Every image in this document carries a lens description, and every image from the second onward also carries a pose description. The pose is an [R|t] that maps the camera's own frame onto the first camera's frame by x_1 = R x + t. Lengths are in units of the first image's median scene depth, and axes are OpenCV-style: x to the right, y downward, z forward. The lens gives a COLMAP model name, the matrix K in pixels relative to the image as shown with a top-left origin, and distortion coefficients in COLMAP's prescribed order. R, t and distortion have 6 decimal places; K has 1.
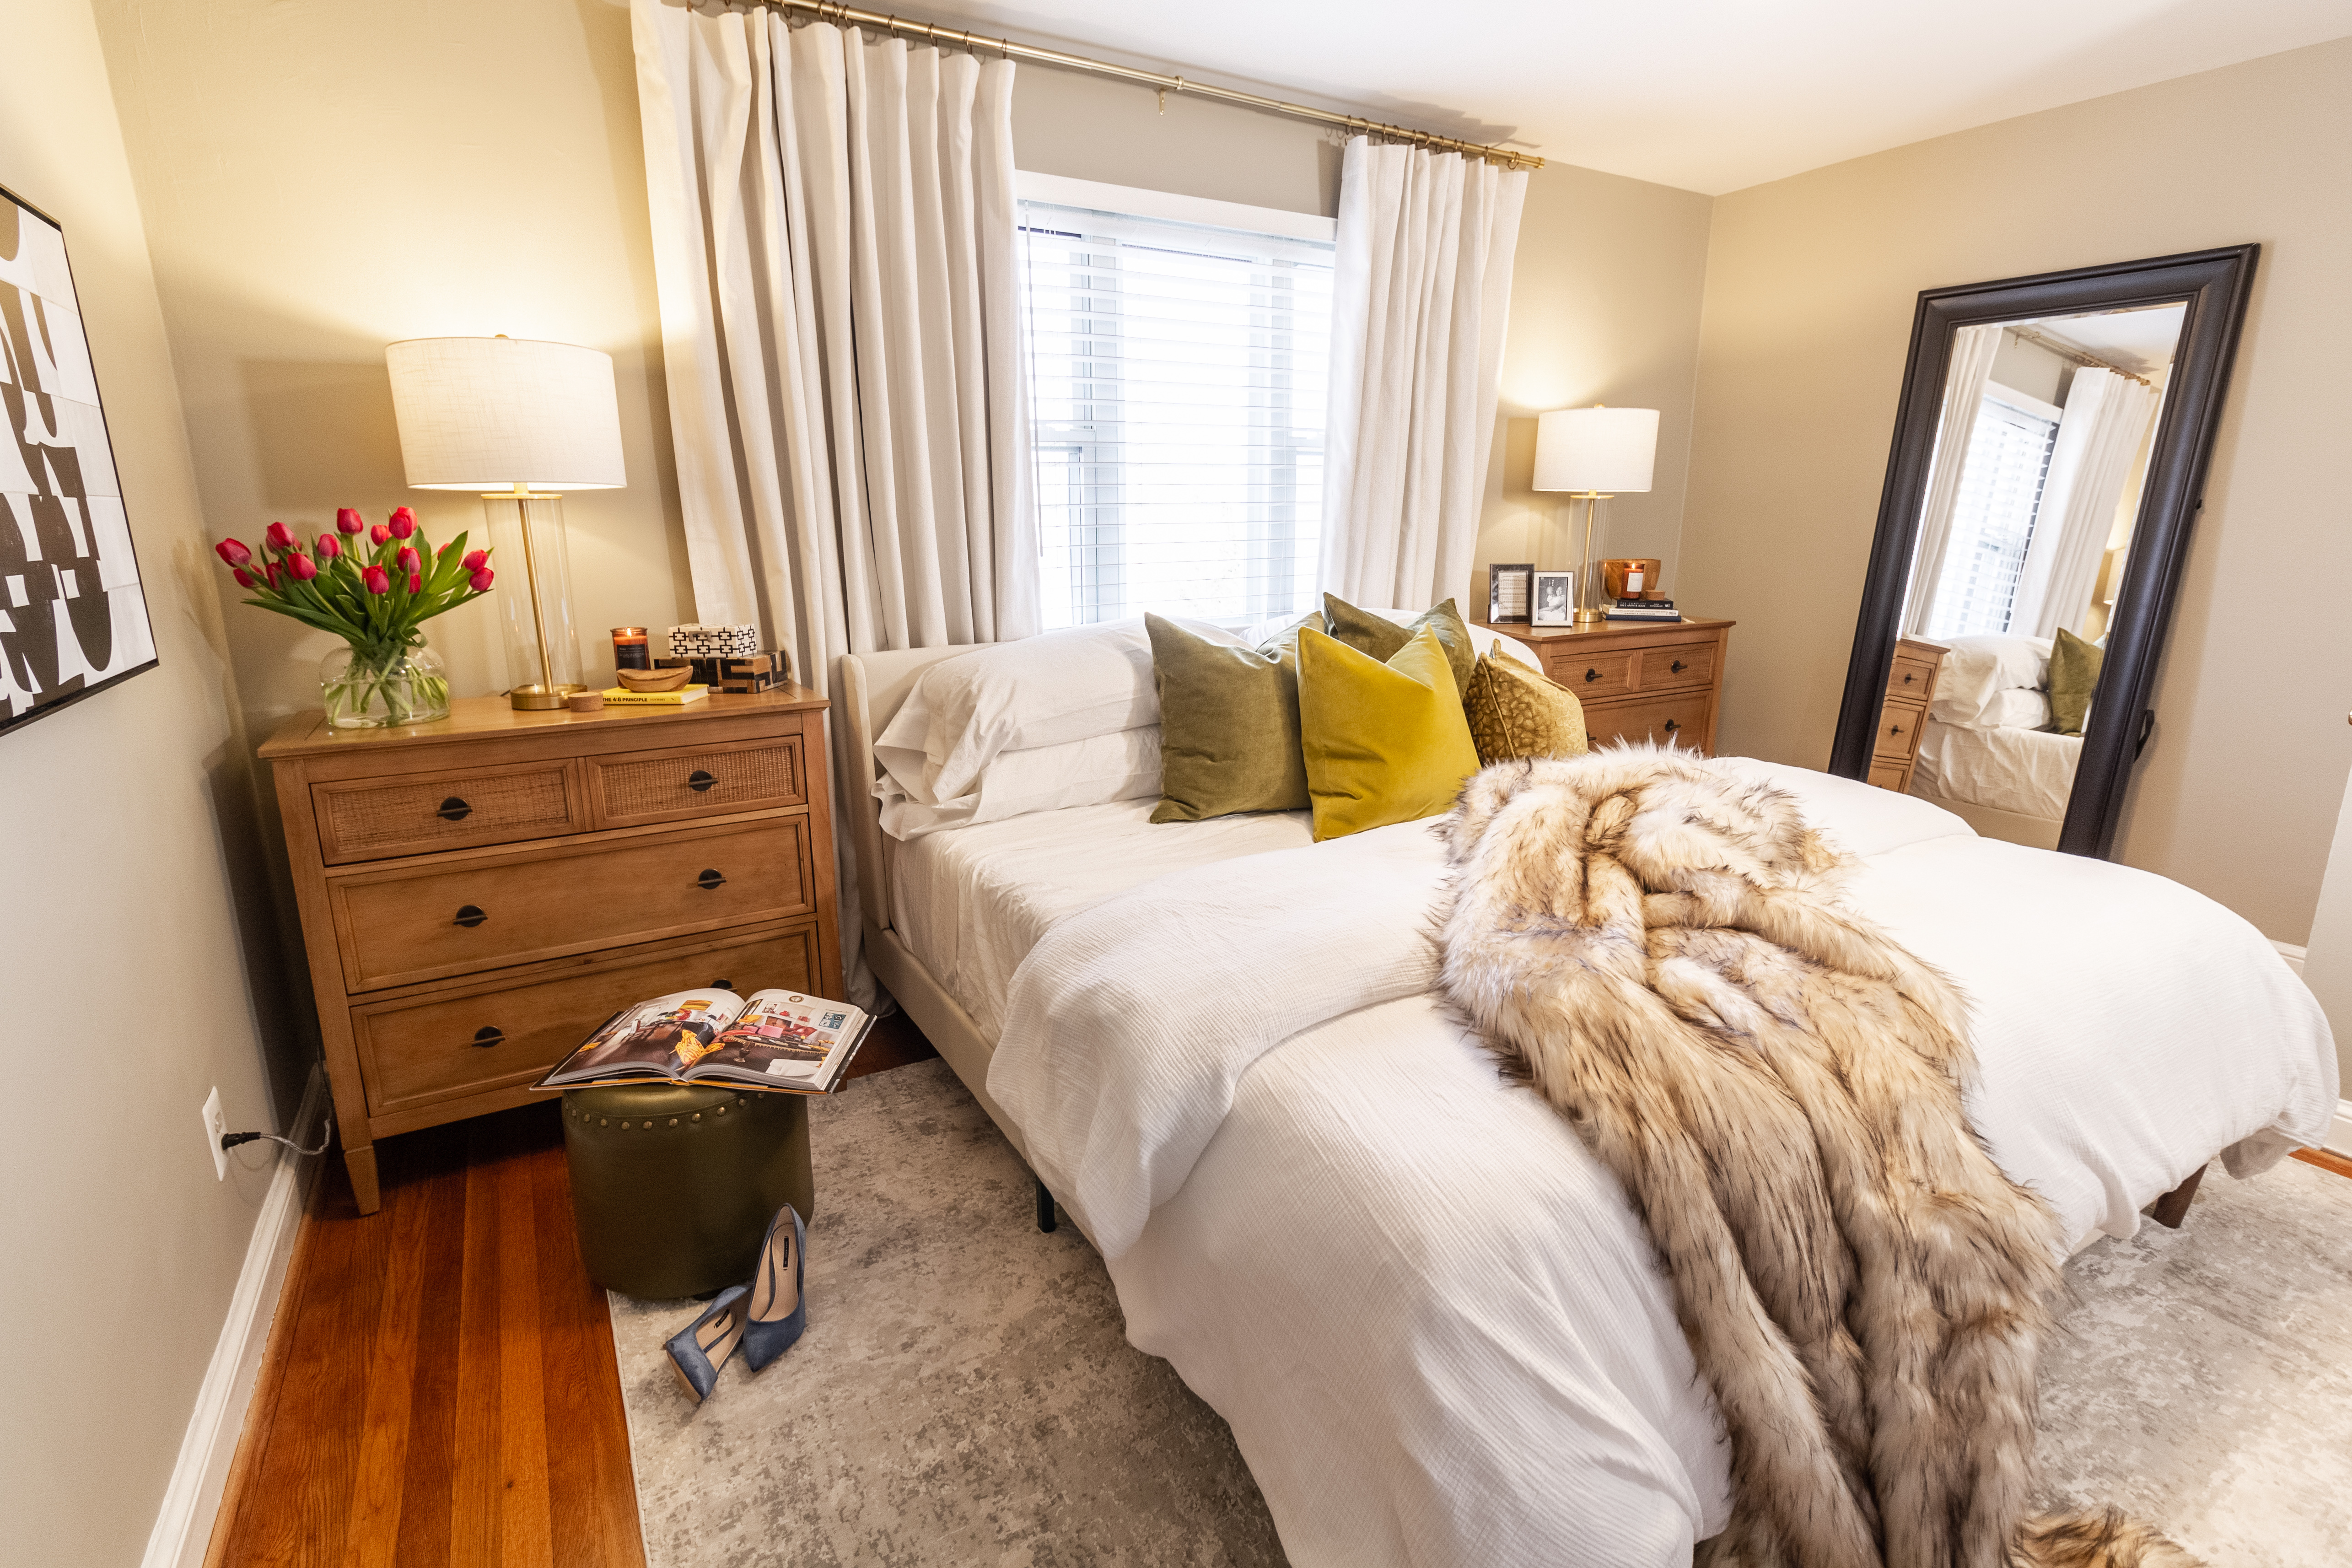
lens RADIAL K [[1104.9, 0, 1170.1], [0, 1104.9, 768.7], [0, 0, 1]] dist [0.000728, 0.001406]
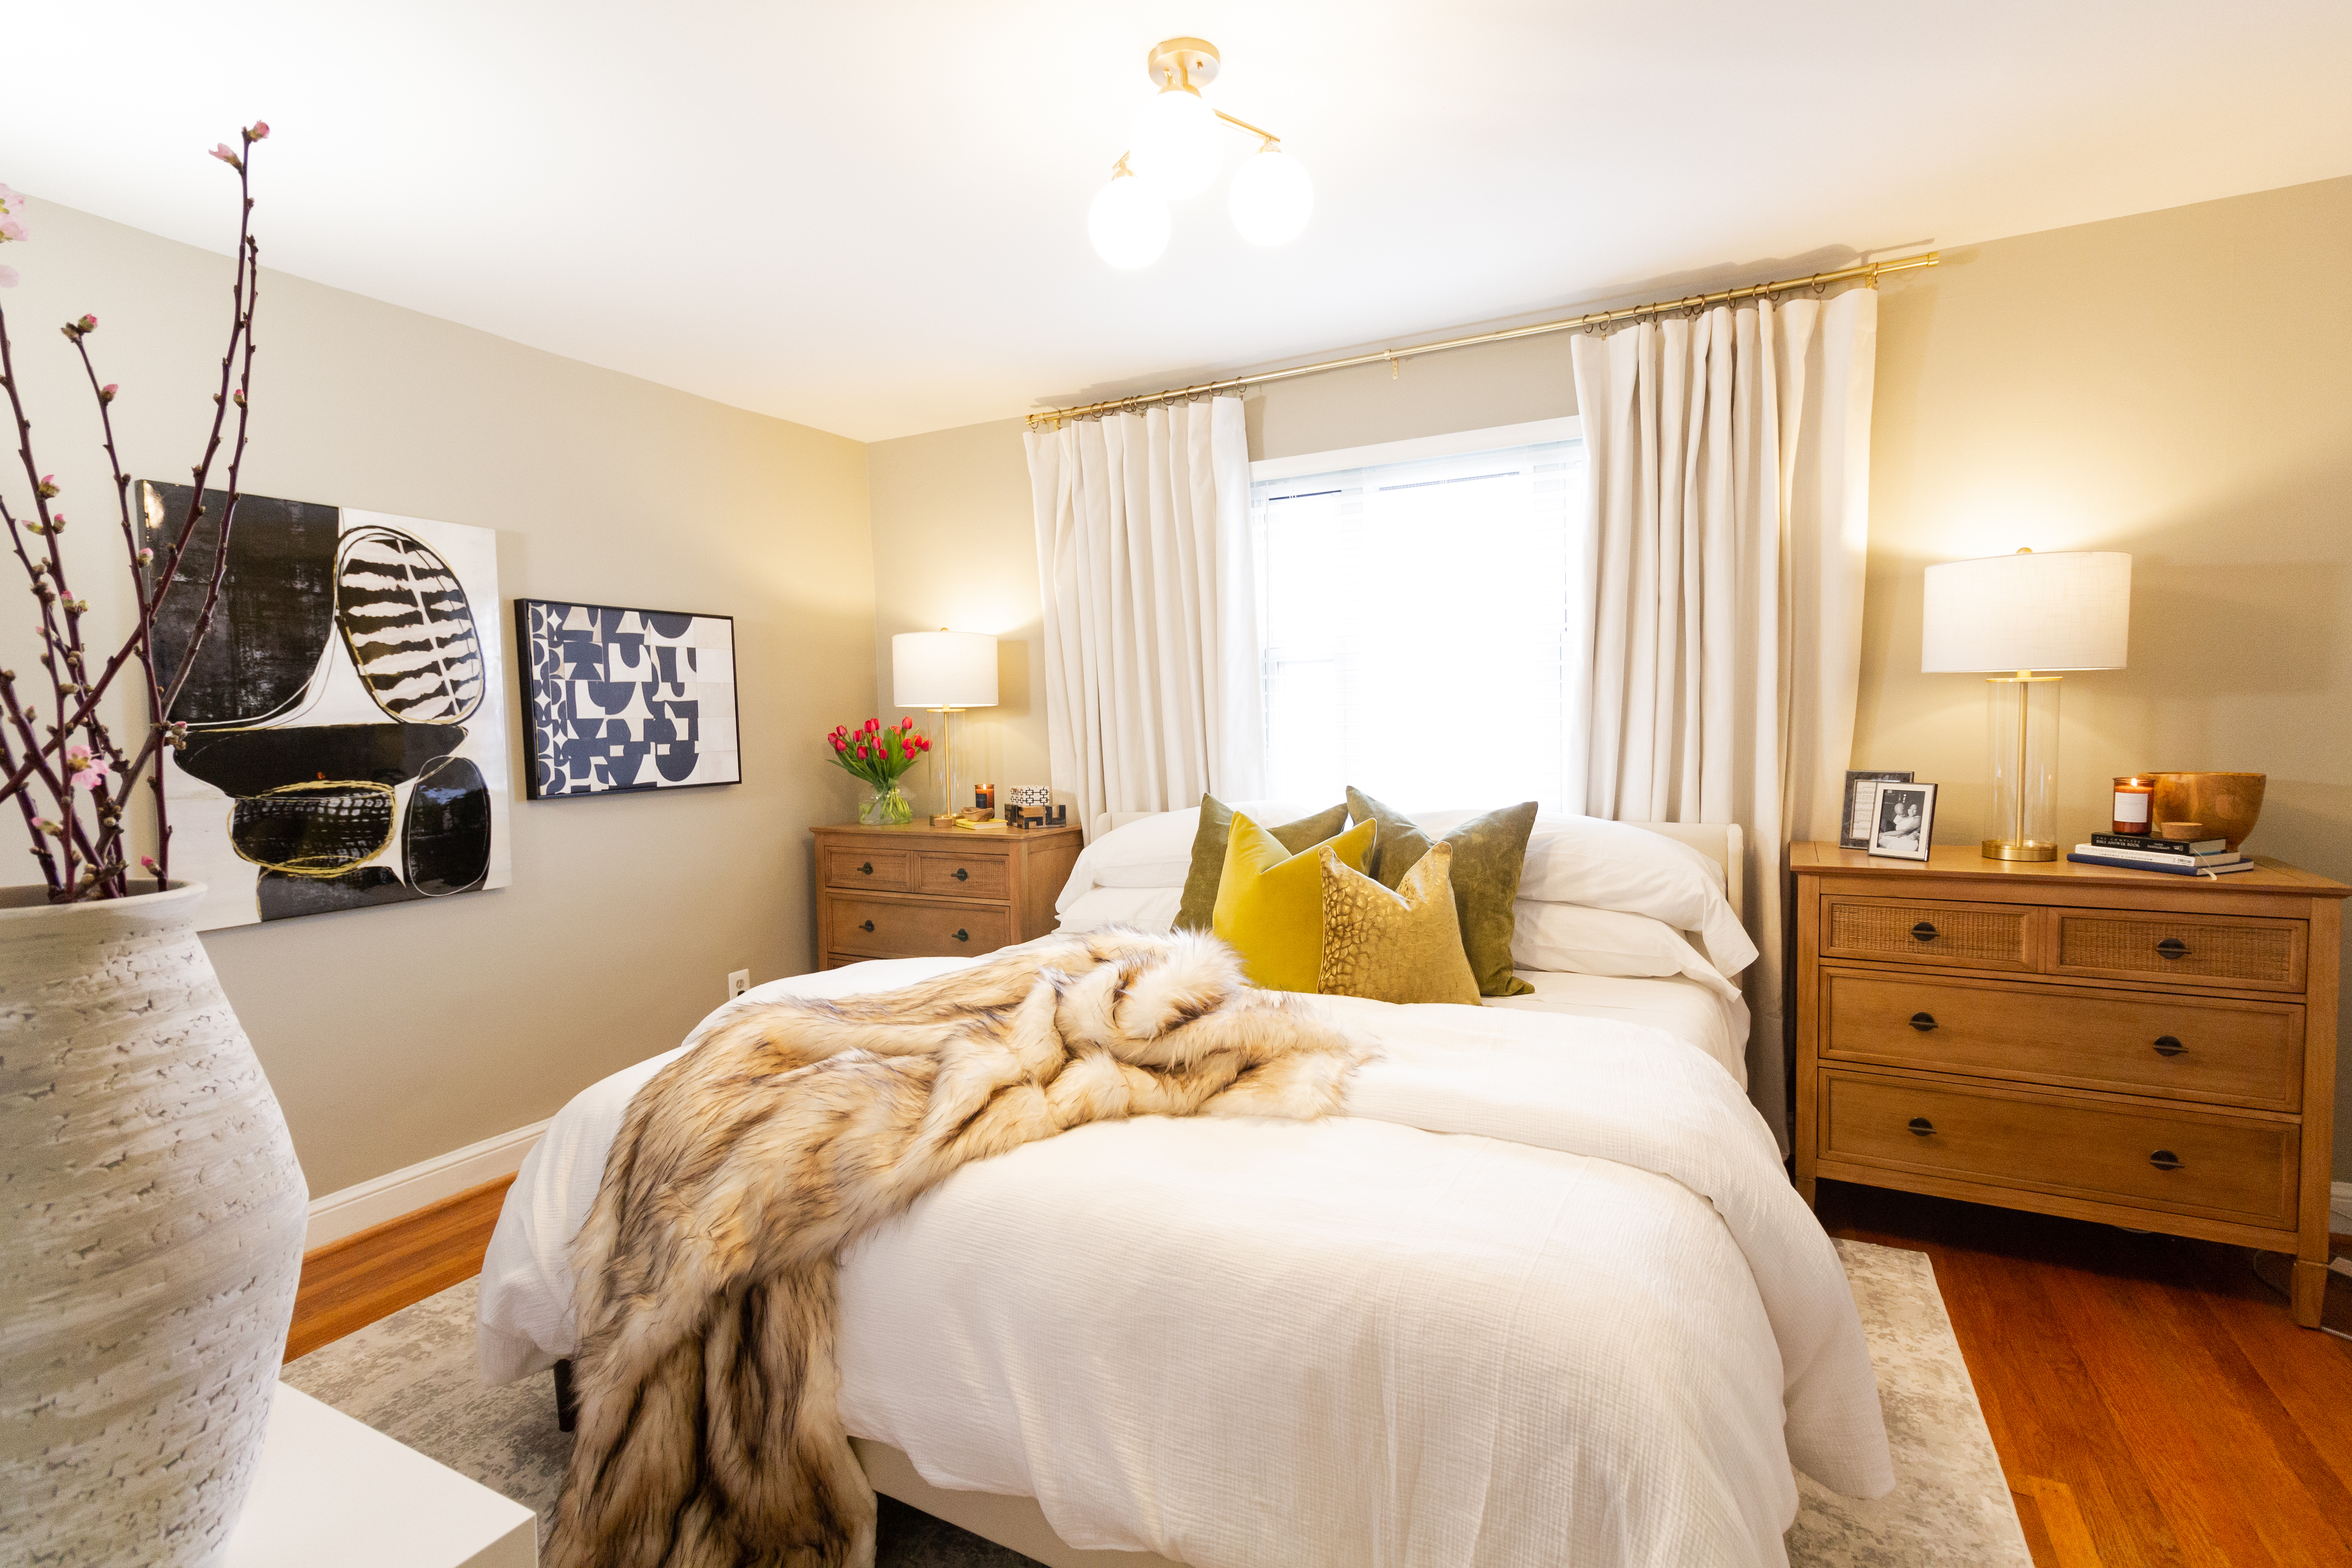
lens RADIAL K [[1104.8, 0, 1170.1], [0, 1104.8, 768.7], [0, 0, 1]] dist [0.000728, 0.001406]
pose [[0.521293, 0.031804, -0.852785, 0.812768], [-0.176365, 0.981747, -0.071195, -0.058378], [0.834955, 0.187515, 0.517386, 0.251035]]
